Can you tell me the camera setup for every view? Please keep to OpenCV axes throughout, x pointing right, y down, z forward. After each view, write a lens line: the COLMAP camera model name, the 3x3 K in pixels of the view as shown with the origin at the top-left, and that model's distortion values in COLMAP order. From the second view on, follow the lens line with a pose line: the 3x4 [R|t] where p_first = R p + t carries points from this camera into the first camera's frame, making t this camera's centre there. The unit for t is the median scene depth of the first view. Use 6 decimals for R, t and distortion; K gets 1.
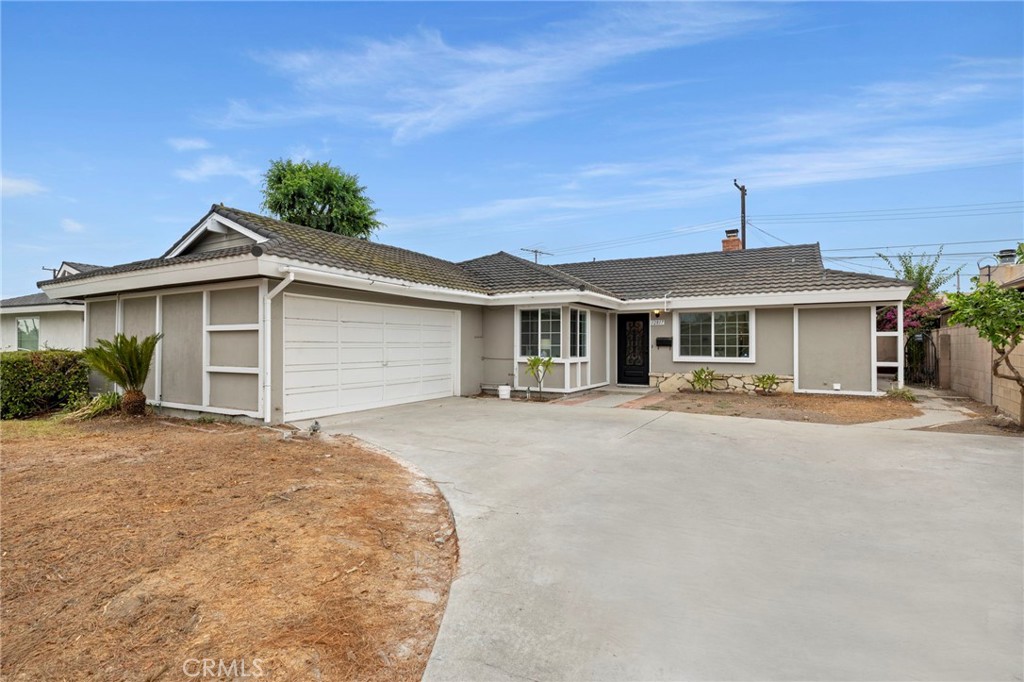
lens RADIAL K [[450.5, 0, 509.0], [0, 450.5, 343.6], [0, 0, 1]] dist [-0.002146, -0.000320]
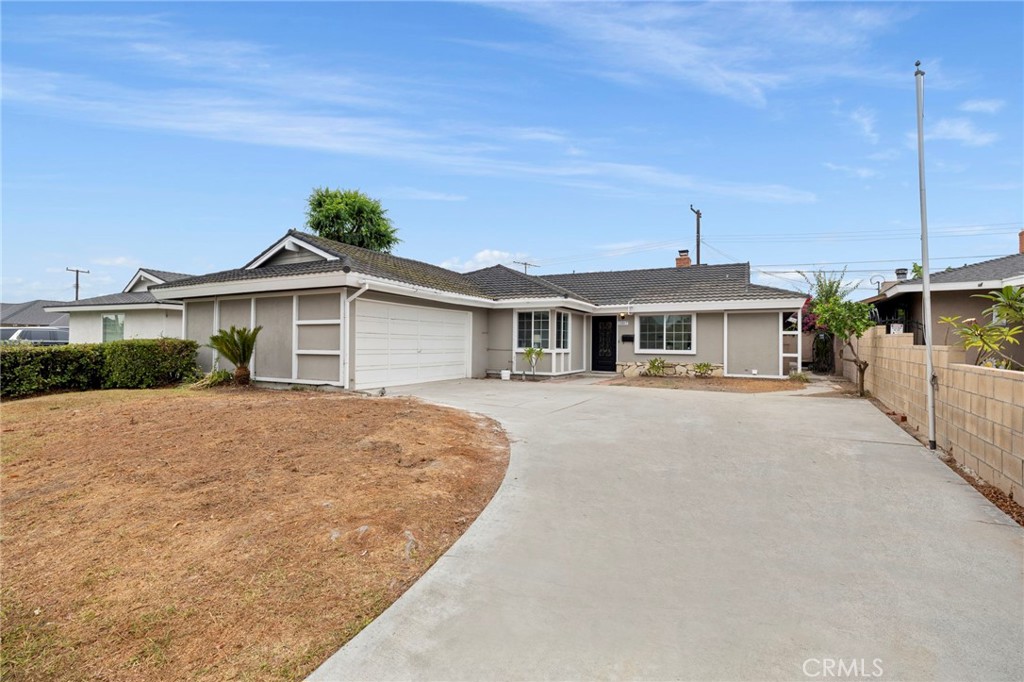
lens RADIAL K [[407.6, 0, 508.5], [0, 407.6, 343.6], [0, 0, 1]] dist [0.000926, -0.000410]
pose [[0.999386, 0.008486, 0.033980, -0.041331], [-0.008523, 0.999963, 0.000951, 0.015378], [-0.033971, -0.001240, 0.999422, -0.174753]]
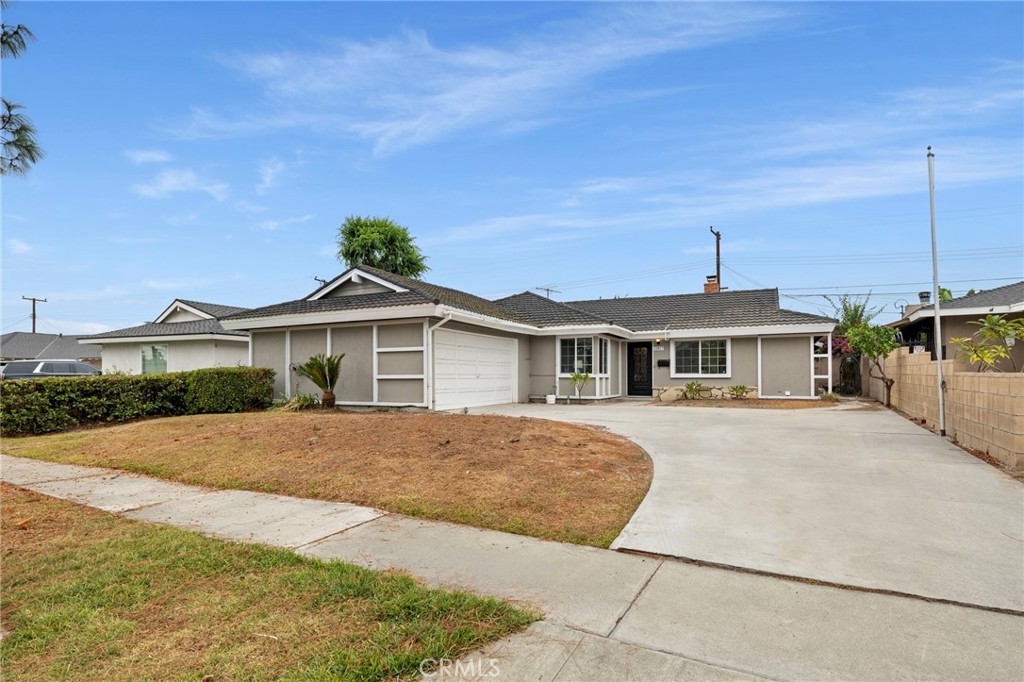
lens RADIAL K [[449.0, 0, 510.7], [0, 449.0, 375.3], [0, 0, 1]] dist [-0.000600, -0.000244]
pose [[0.998643, -0.003217, 0.051987, -0.196227], [0.003094, 0.999992, 0.002438, 0.031002], [-0.051995, -0.002273, 0.998645, -0.335163]]
